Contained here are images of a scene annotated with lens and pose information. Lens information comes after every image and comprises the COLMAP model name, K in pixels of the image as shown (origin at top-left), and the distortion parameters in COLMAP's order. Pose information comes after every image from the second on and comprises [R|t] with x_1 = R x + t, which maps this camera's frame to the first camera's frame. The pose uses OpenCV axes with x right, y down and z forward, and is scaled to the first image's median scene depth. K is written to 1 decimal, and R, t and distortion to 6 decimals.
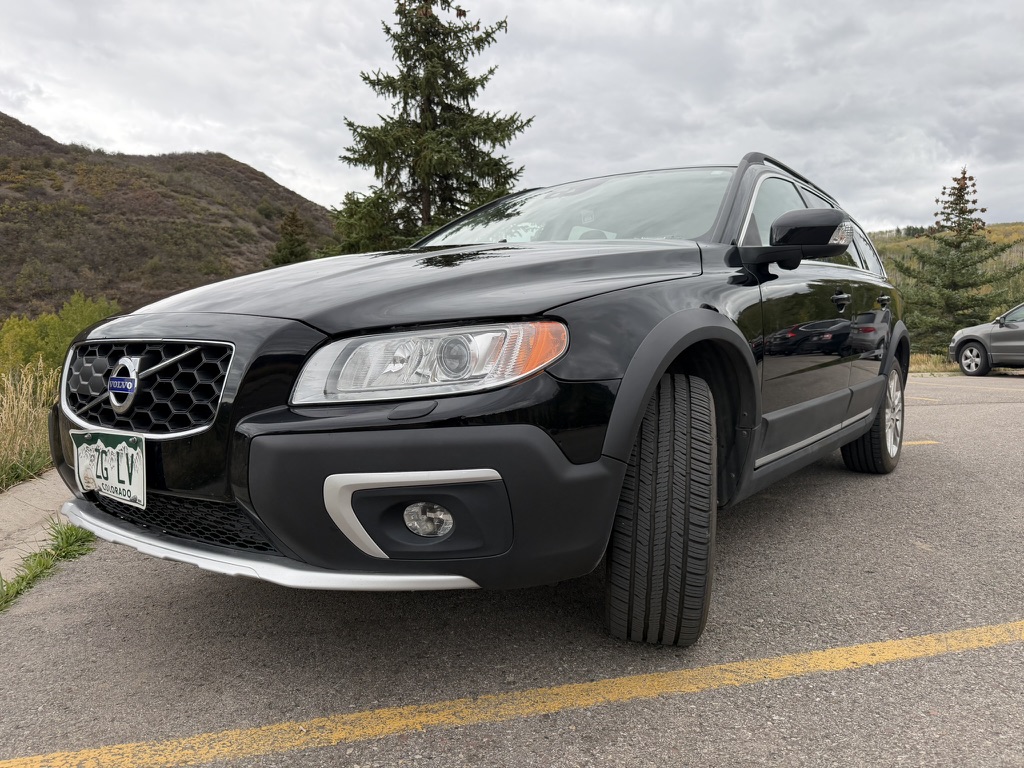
lens RADIAL K [[710.0, 0, 508.5], [0, 710.0, 385.5], [0, 0, 1]] dist [-0.006266, 0.001390]
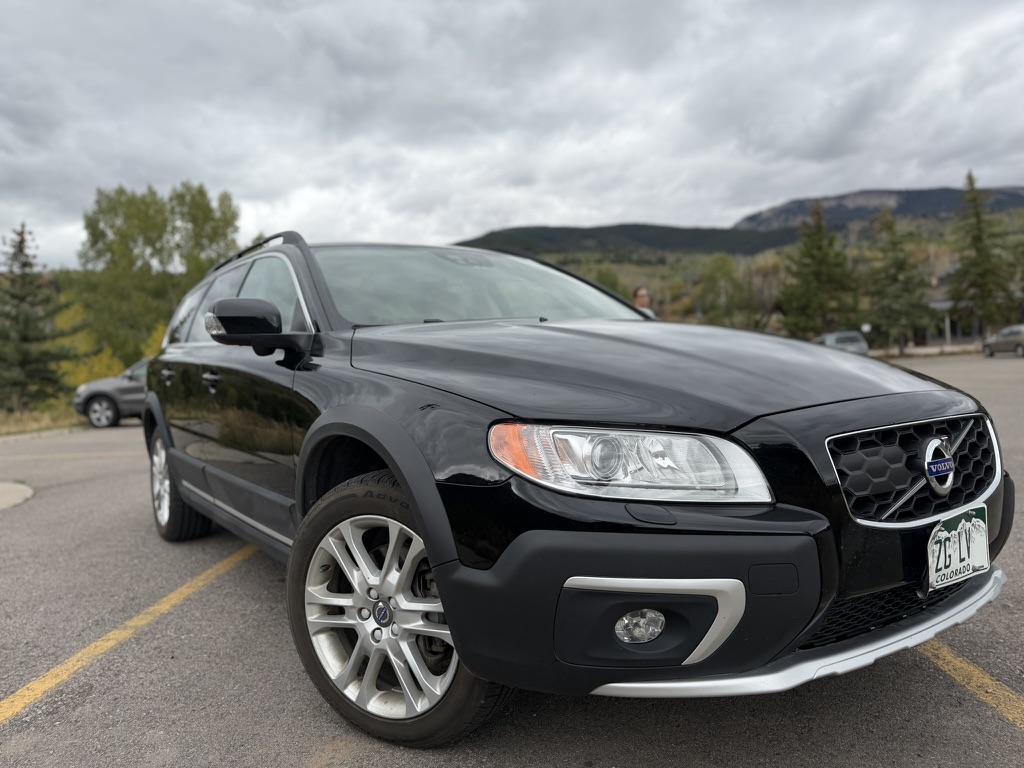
lens RADIAL K [[710.0, 0, 508.8], [0, 710.0, 382.3], [0, 0, 1]] dist [-0.006266, 0.001390]
pose [[0.311504, -0.015112, 0.950125, -0.144975], [0.089291, 0.995915, -0.013435, -0.013877], [-0.946040, 0.089023, 0.311581, 0.107874]]
